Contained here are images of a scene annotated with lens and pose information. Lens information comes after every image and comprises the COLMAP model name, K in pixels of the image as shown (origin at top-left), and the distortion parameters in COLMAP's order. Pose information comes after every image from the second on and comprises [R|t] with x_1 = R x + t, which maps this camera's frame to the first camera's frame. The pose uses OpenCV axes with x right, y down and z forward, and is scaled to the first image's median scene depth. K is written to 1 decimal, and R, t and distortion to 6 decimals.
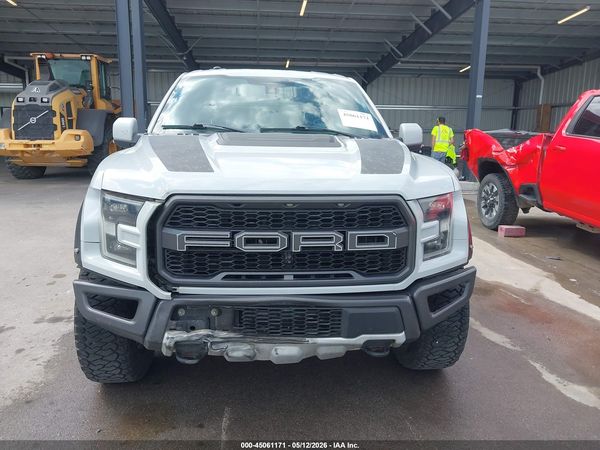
lens RADIAL K [[479.0, 0, 297.8], [0, 479.0, 217.2], [0, 0, 1]] dist [0.022276, -0.015368]
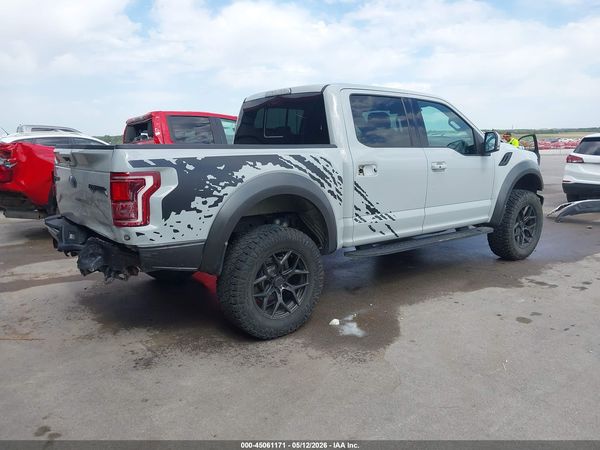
lens RADIAL K [[472.4, 0, 300.2], [0, 472.4, 216.5], [0, 0, 1]] dist [0.022180, -0.009128]
pose [[-0.539474, -0.148850, 0.828741, -1.272471], [0.163357, 0.947047, 0.276437, -0.456433], [-0.826004, 0.284511, -0.486591, 2.258924]]
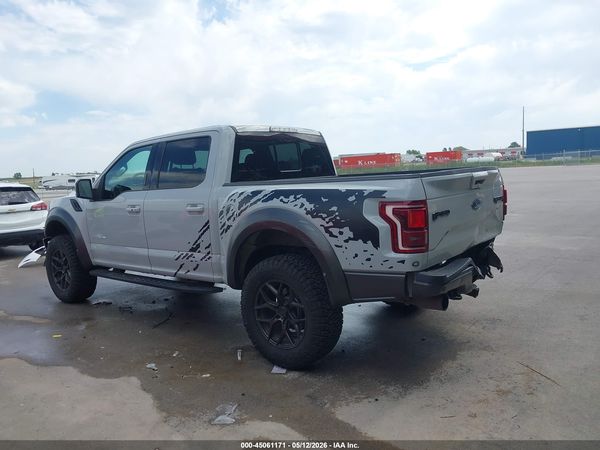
lens RADIAL K [[473.8, 0, 300.1], [0, 473.8, 208.3], [0, 0, 1]] dist [0.011713, 0.003465]
pose [[-0.698375, 0.074604, -0.711834, 0.842252], [-0.101674, 0.974126, 0.201845, -0.488345], [0.708474, 0.213339, -0.672719, 2.573597]]
